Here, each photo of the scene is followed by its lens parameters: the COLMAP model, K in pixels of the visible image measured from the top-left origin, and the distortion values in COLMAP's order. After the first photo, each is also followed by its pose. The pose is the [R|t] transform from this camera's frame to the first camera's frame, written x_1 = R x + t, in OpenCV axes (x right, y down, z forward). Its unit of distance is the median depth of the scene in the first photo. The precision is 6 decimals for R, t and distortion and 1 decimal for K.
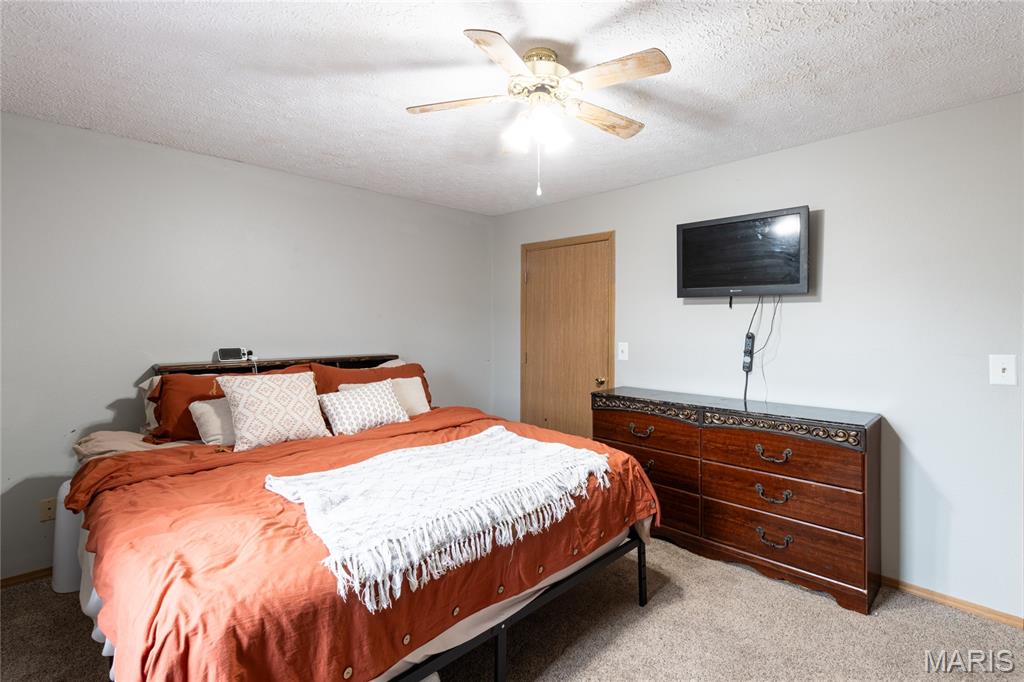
lens RADIAL K [[491.8, 0, 511.5], [0, 491.8, 327.9], [0, 0, 1]] dist [0.001068, -0.000003]
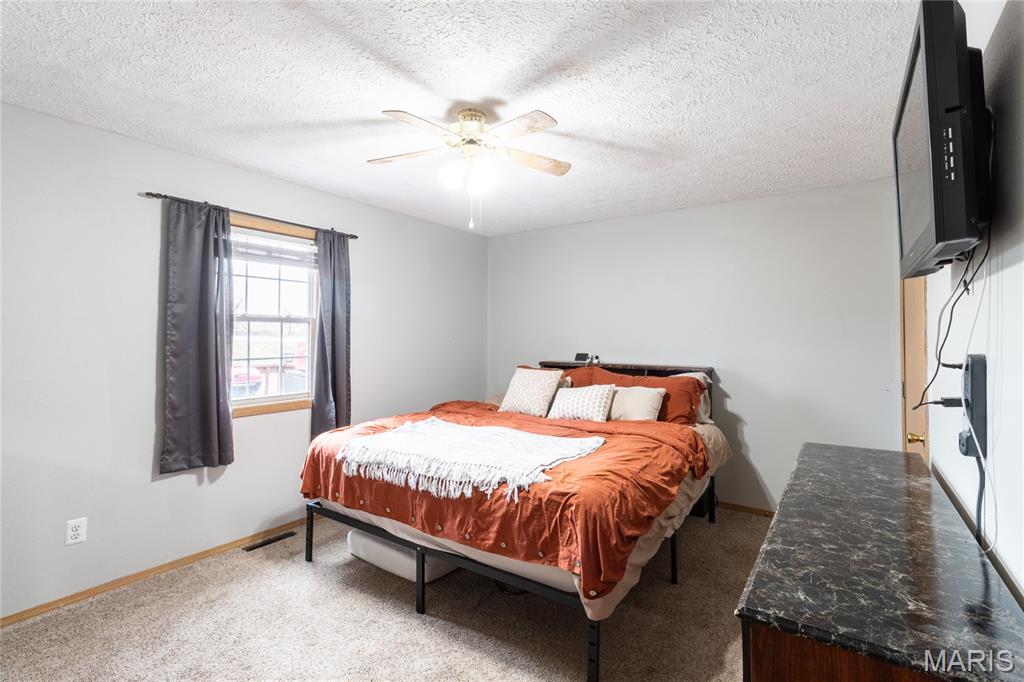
lens RADIAL K [[465.9, 0, 523.4], [0, 465.9, 326.9], [0, 0, 1]] dist [0.001067, -0.000005]
pose [[0.200749, -0.019553, -0.979448, 1.209502], [-0.018339, 0.999551, -0.023713, -0.001389], [0.979471, 0.022722, 0.200300, 0.900037]]
